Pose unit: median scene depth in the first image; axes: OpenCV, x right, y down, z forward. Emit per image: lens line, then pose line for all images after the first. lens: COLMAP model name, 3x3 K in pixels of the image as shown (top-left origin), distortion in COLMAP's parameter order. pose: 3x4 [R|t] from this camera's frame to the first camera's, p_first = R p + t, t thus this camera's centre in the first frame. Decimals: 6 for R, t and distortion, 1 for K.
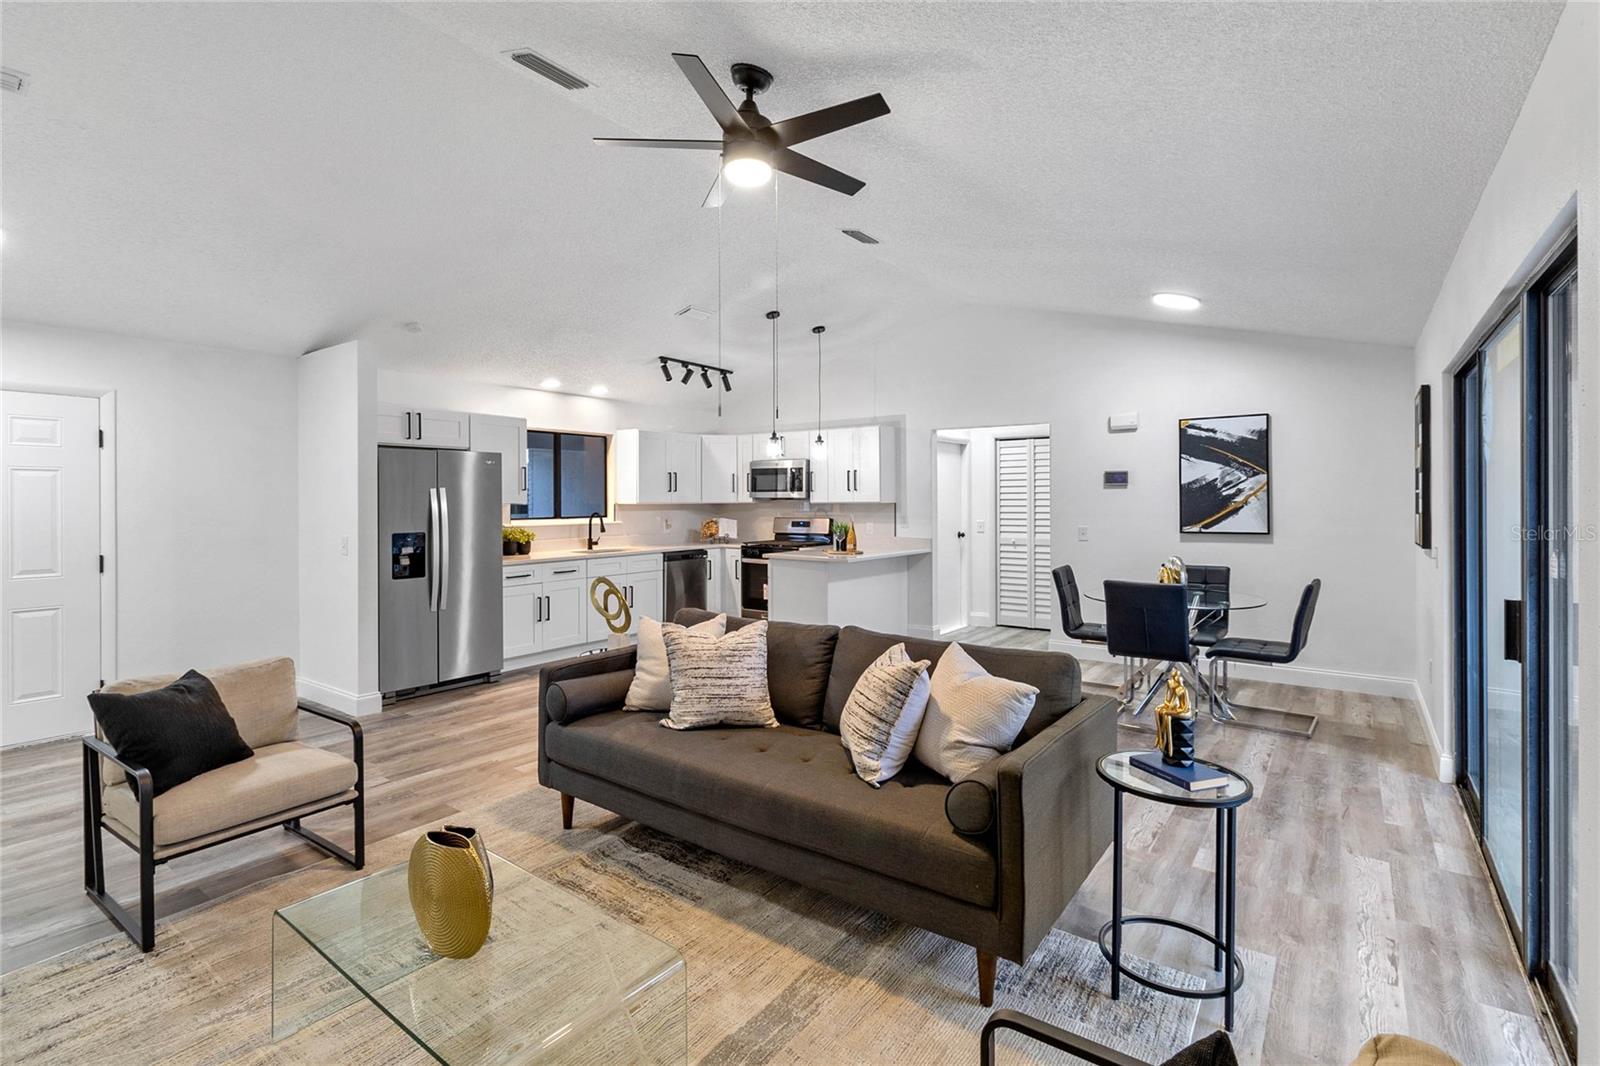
lens RADIAL K [[749.2, 0, 801.3], [0, 749.2, 499.5], [0, 0, 1]] dist [0.000994, 0.000317]
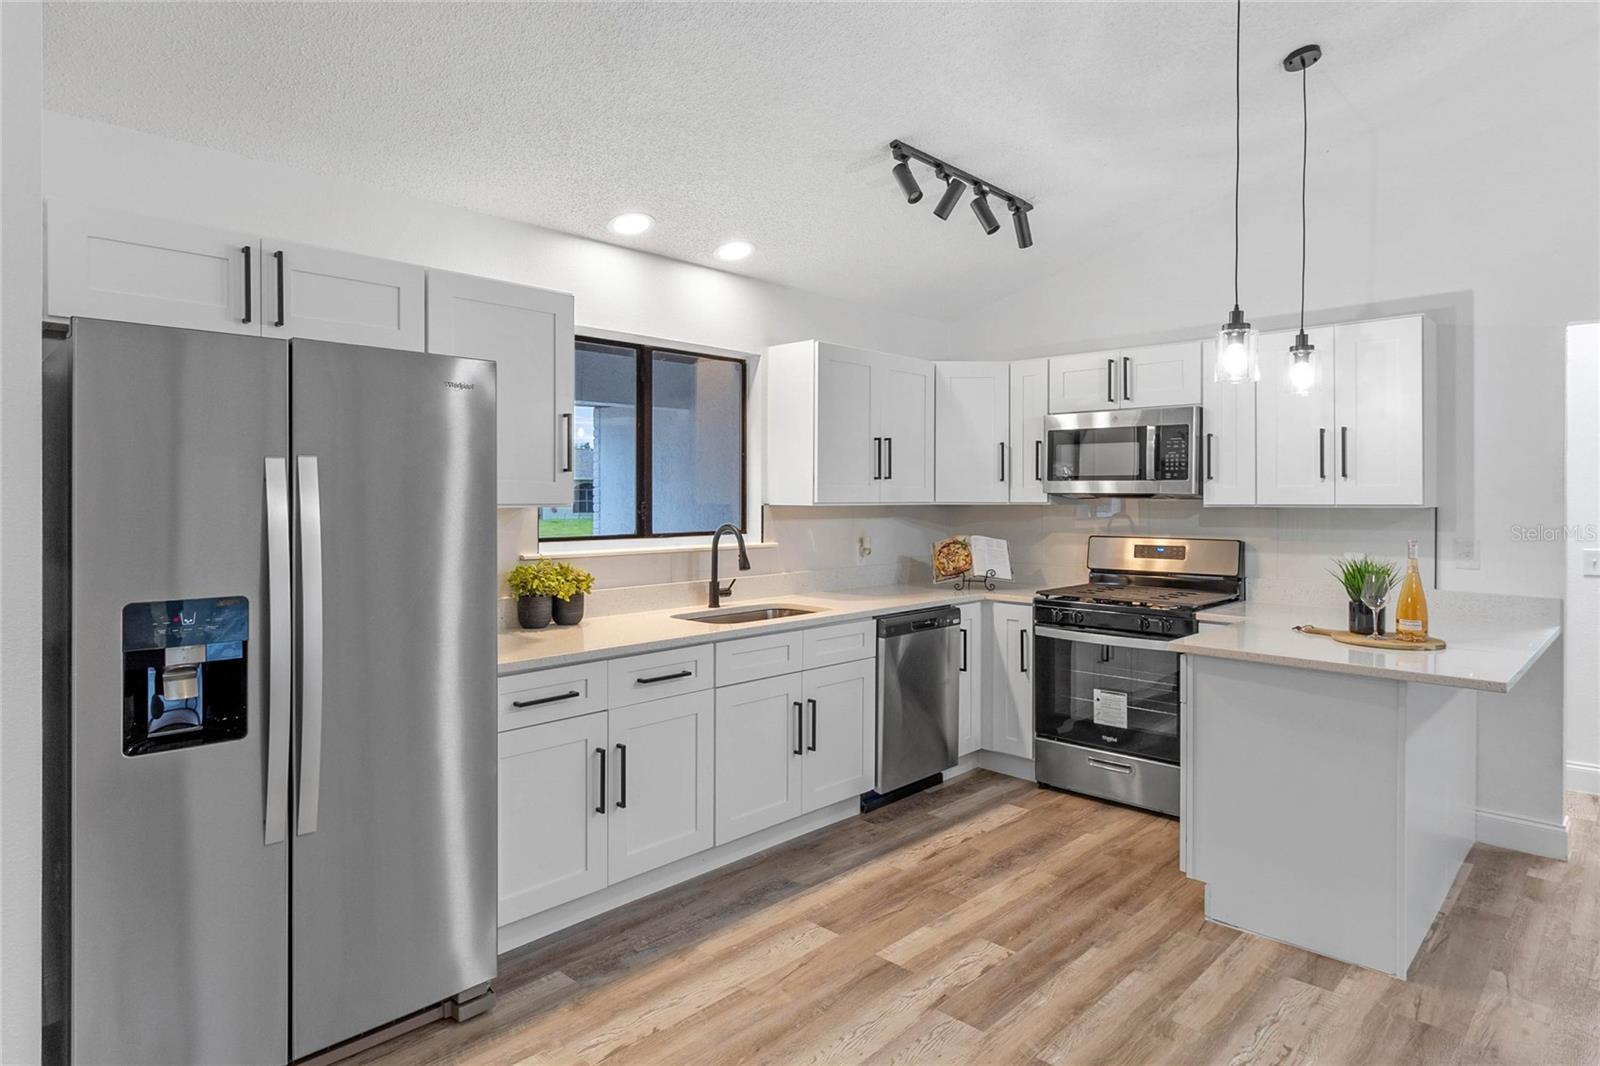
lens RADIAL K [[906.5, 0, 800.0], [0, 906.5, 495.3], [0, 0, 1]] dist [0.004998, 0.000825]
pose [[0.990938, 0.006084, -0.134180, -0.169936], [-0.006169, 0.999981, -0.000212, -0.000019], [0.134176, 0.001038, 0.990957, 0.503626]]
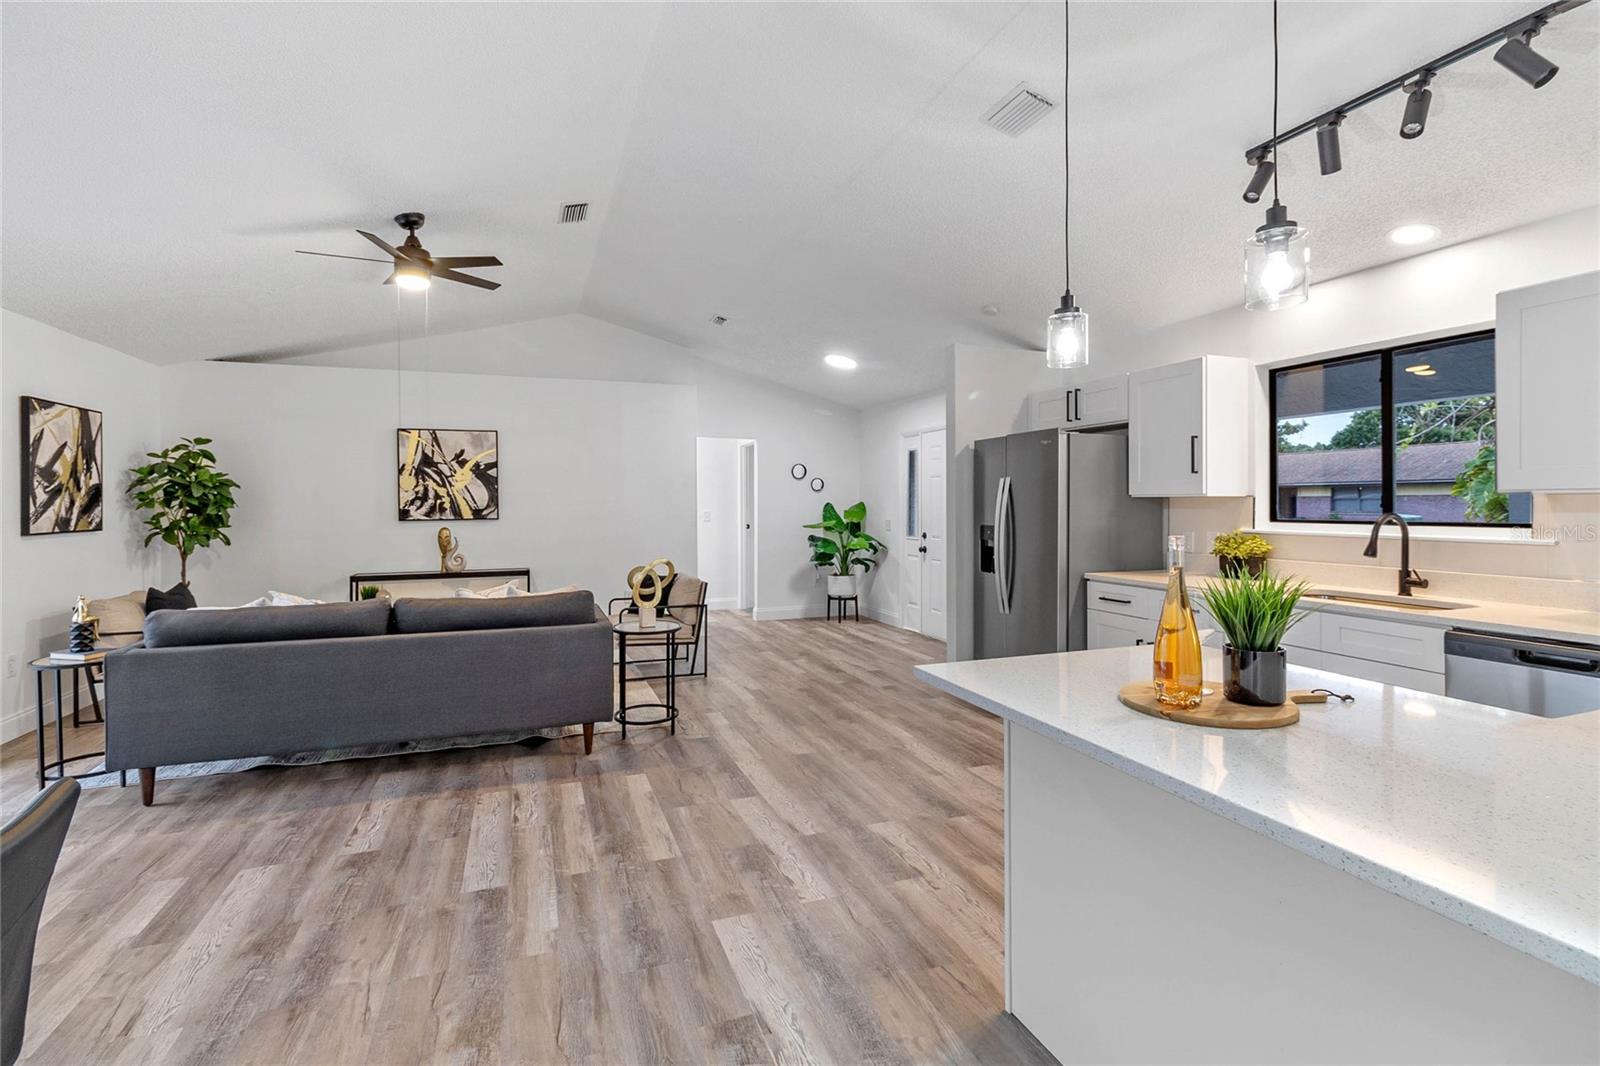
lens RADIAL K [[735.8, 0, 803.2], [0, 735.8, 506.4], [0, 0, 1]] dist [0.001397, 0.000330]
pose [[-0.547765, 0.008924, -0.836585, 0.306344], [0.003781, 0.999959, 0.008190, 0.008821], [0.836624, 0.001323, -0.547777, 1.005321]]
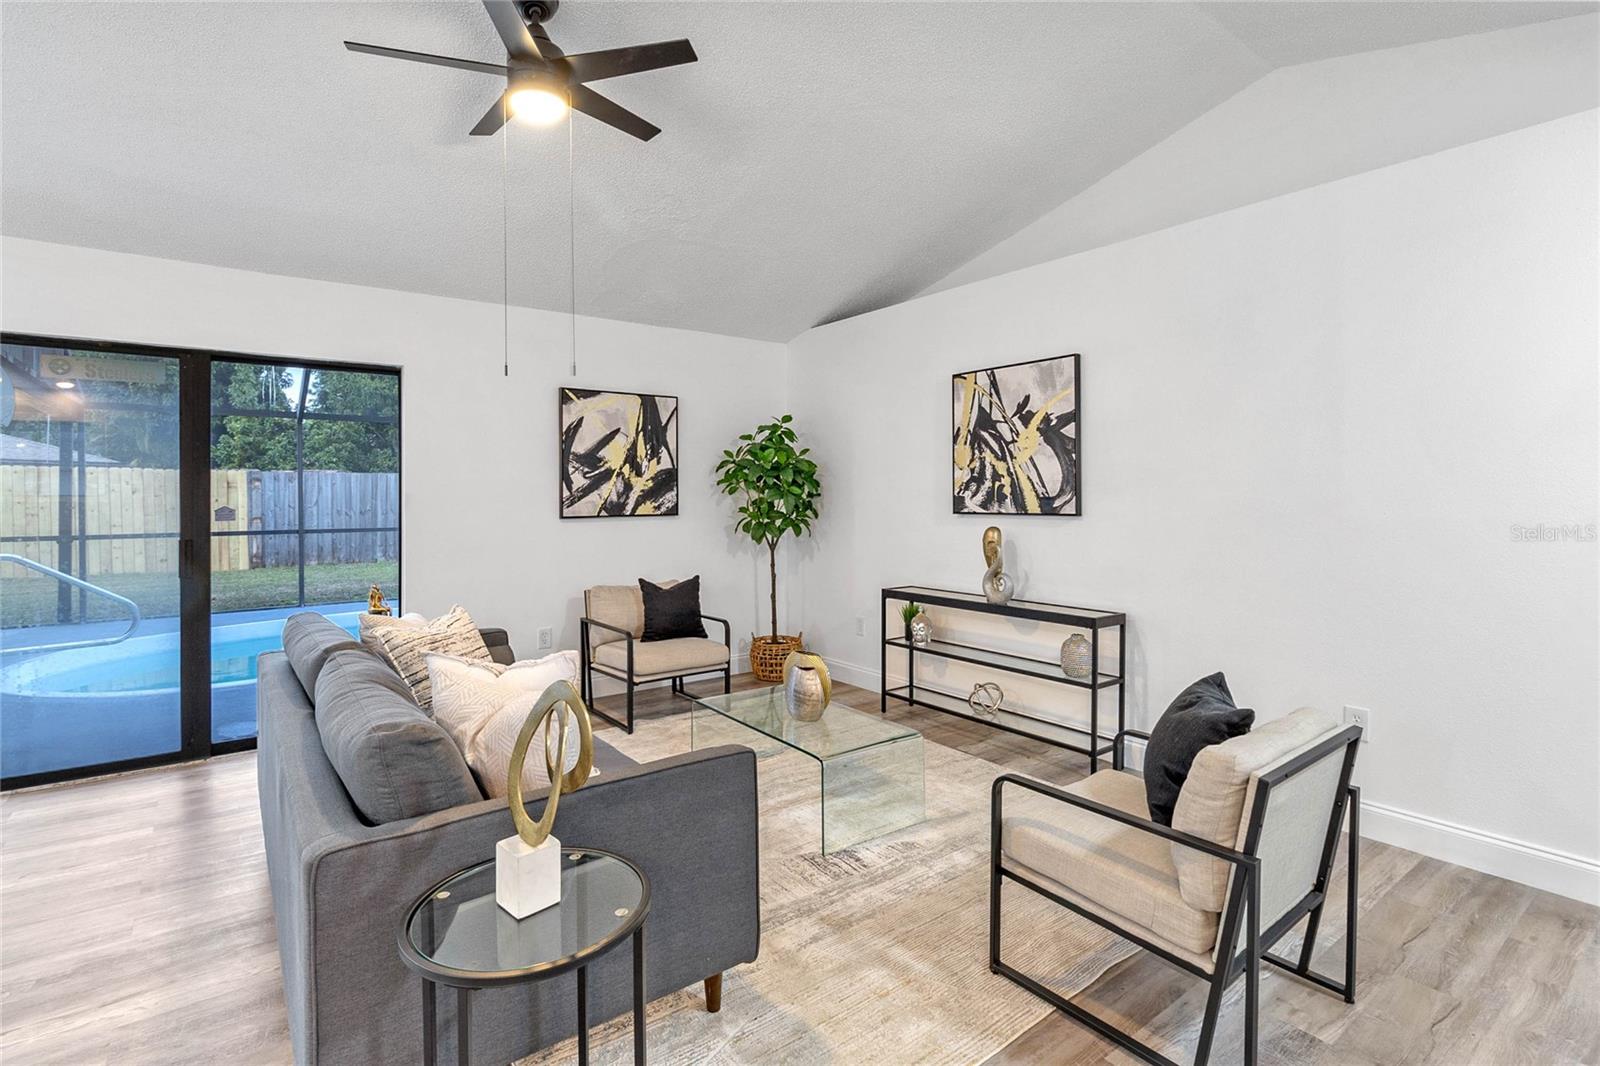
lens RADIAL K [[766.7, 0, 806.3], [0, 766.7, 497.5], [0, 0, 1]] dist [-0.002639, -0.000502]
pose [[-0.960754, 0.004459, 0.277365, -0.254793], [0.006132, 0.999968, 0.005164, 0.015118], [-0.277333, 0.006662, -0.960751, 0.719551]]
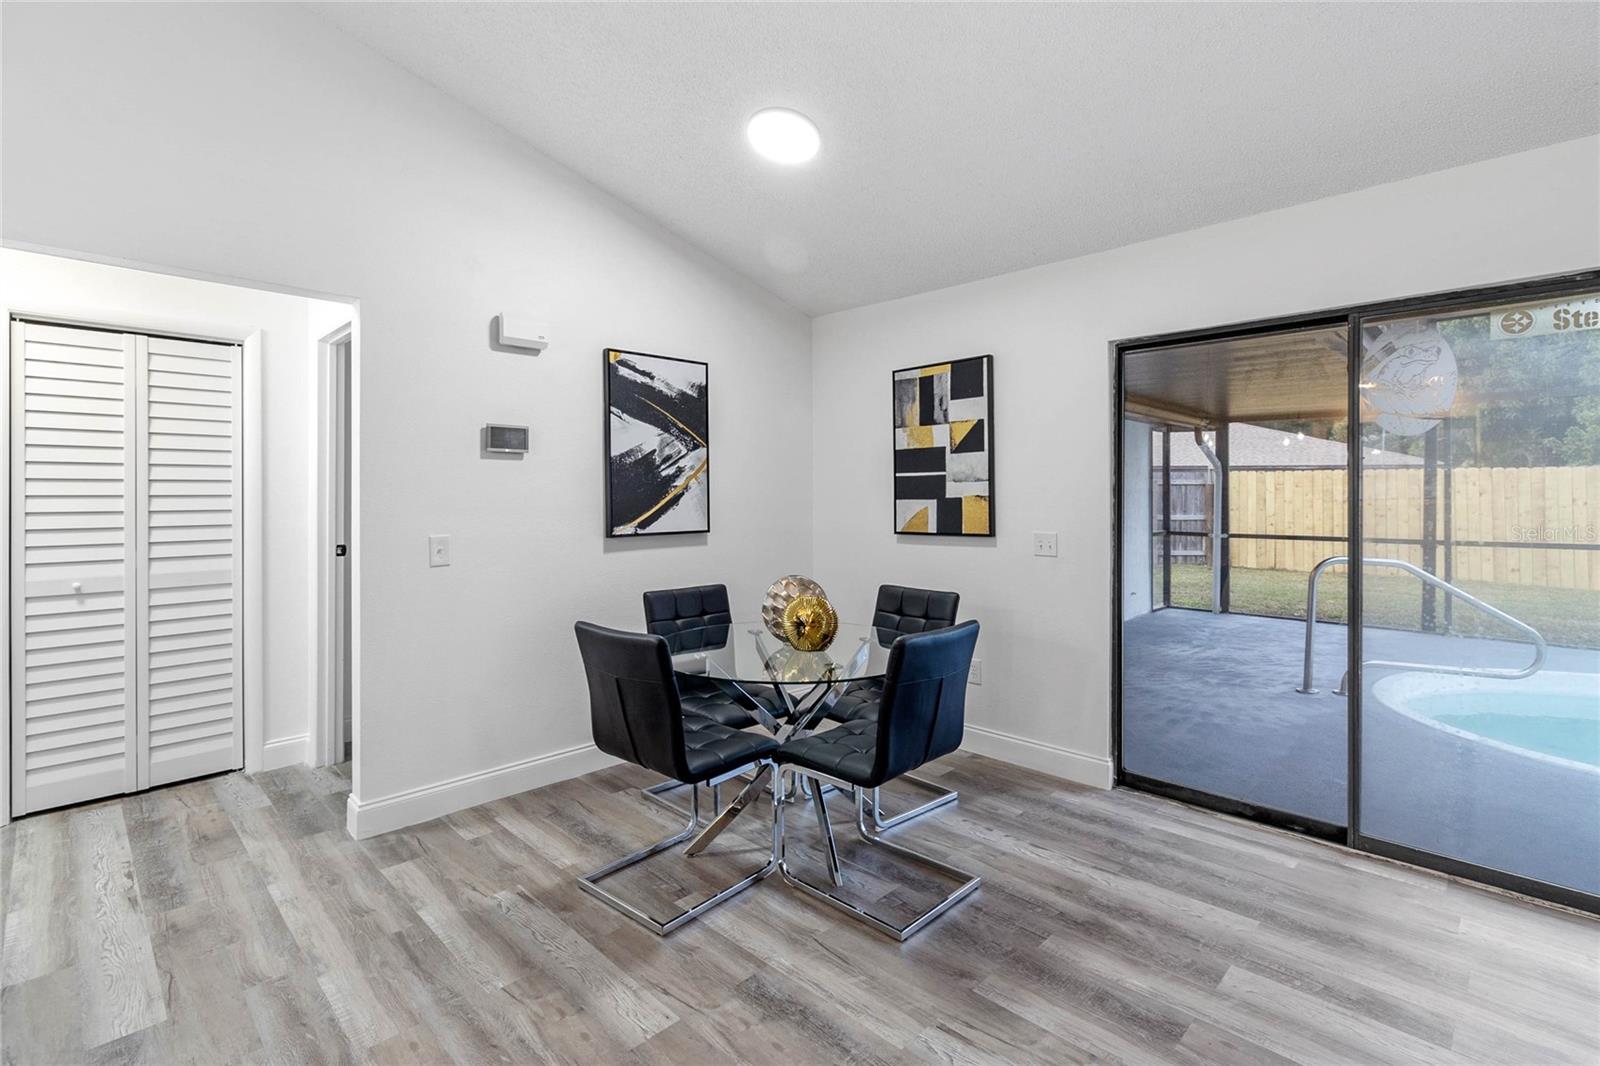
lens RADIAL K [[739.0, 0, 795.9], [0, 739.0, 496.9], [0, 0, 1]] dist [-0.000940, -0.000067]
pose [[0.150928, 0.003969, 0.988537, -0.048624], [0.001388, 0.999990, -0.004227, 0.012830], [-0.988544, 0.002010, 0.150921, 0.665398]]
